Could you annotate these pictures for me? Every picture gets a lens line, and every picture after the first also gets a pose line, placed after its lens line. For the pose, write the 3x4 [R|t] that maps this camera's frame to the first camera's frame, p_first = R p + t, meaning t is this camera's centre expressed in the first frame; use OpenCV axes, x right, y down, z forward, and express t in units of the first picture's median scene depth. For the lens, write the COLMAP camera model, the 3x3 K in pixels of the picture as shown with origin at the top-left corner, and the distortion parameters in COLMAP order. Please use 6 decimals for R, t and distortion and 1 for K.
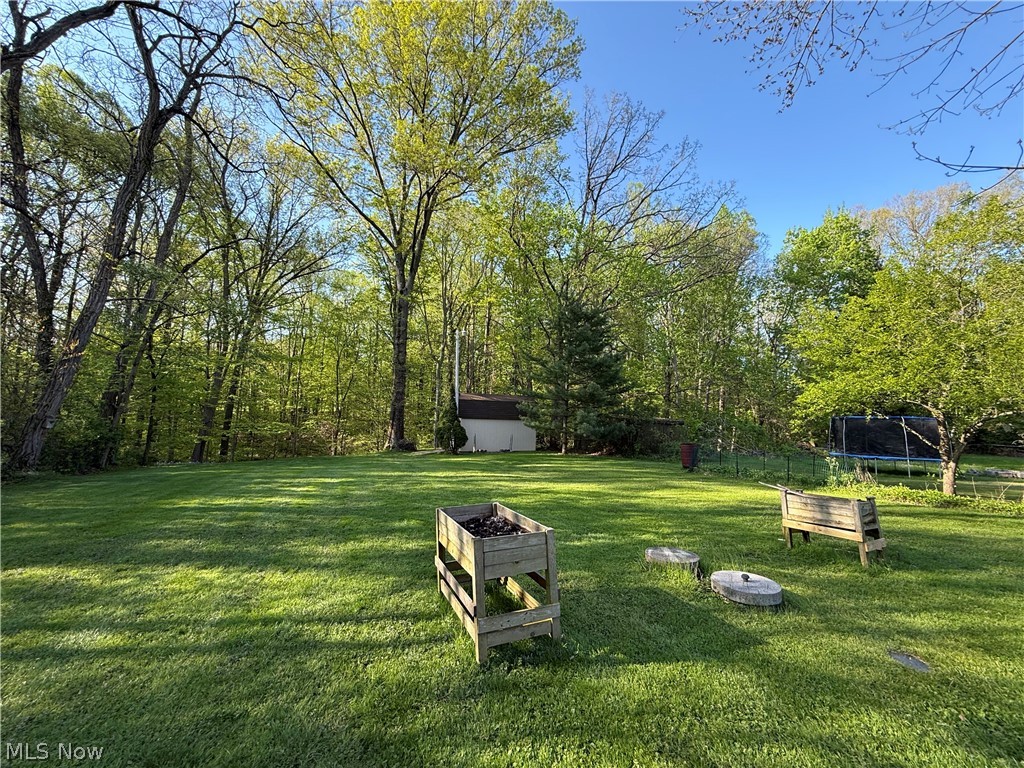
lens RADIAL K [[406.0, 0, 512.0], [0, 406.0, 384.0], [0, 0, 1]] dist [0.000715, 0.000066]
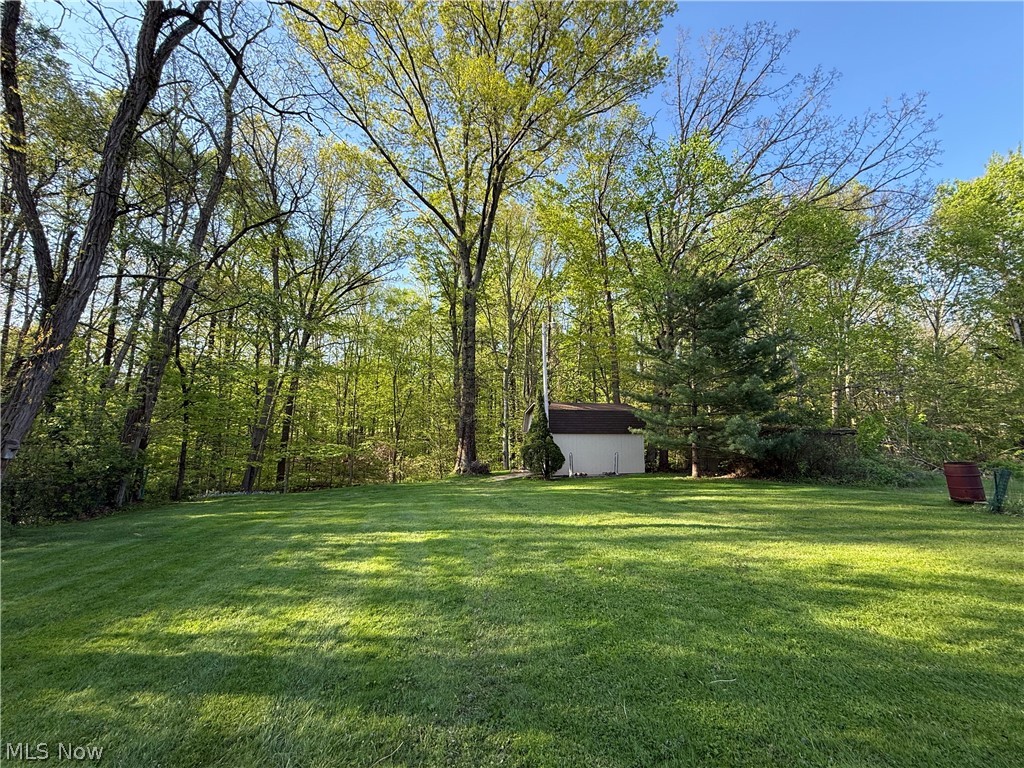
lens RADIAL K [[406.0, 0, 512.0], [0, 406.0, 384.0], [0, 0, 1]] dist [0.000715, 0.000066]
pose [[0.992906, -0.039150, -0.112270, -0.095893], [0.034358, 0.998427, -0.044311, 0.018578], [0.113829, 0.040139, 0.992689, 0.179266]]
